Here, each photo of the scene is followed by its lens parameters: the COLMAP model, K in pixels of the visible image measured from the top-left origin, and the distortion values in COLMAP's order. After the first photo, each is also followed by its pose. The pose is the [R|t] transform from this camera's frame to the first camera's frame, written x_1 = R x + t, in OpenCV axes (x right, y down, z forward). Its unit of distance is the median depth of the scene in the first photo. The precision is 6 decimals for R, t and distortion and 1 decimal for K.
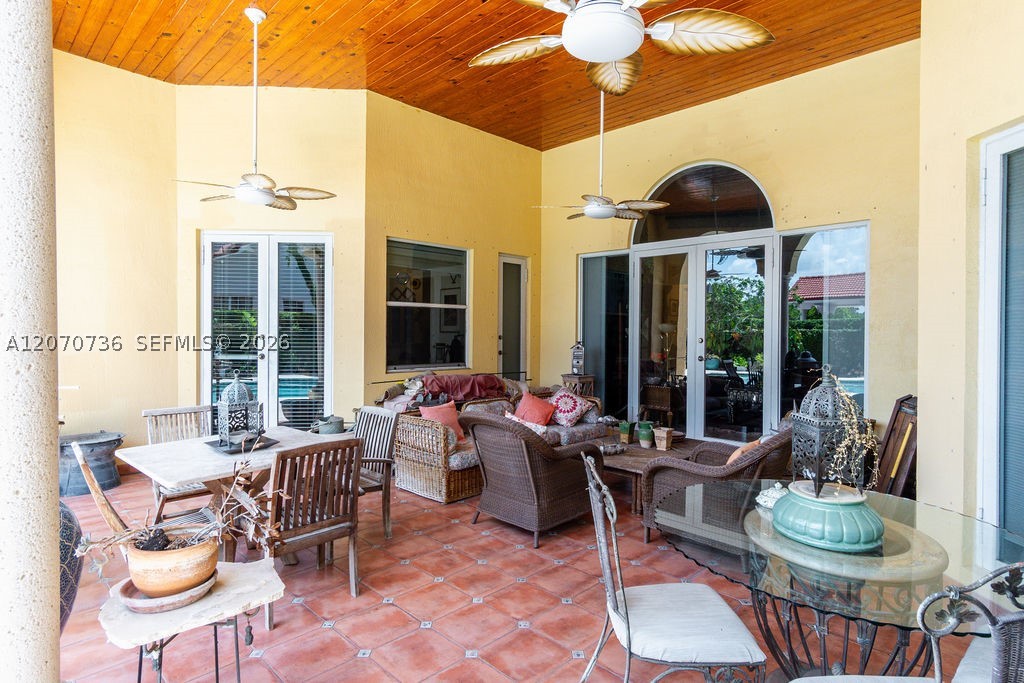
lens RADIAL K [[546.6, 0, 516.1], [0, 546.6, 335.6], [0, 0, 1]] dist [0.005273, 0.003989]
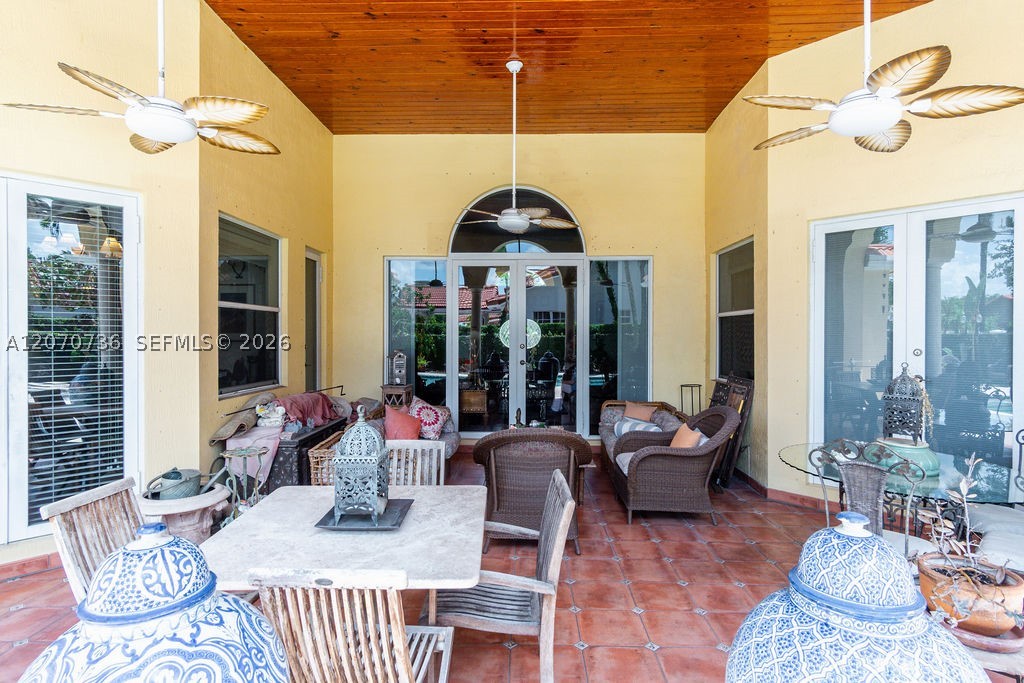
lens RADIAL K [[546.6, 0, 517.1], [0, 546.6, 340.6], [0, 0, 1]] dist [0.005273, 0.003989]
pose [[0.723709, -0.012518, 0.689992, -0.456972], [0.009234, 0.999922, 0.008456, -0.012516], [-0.690044, 0.000251, 0.723768, 0.209061]]
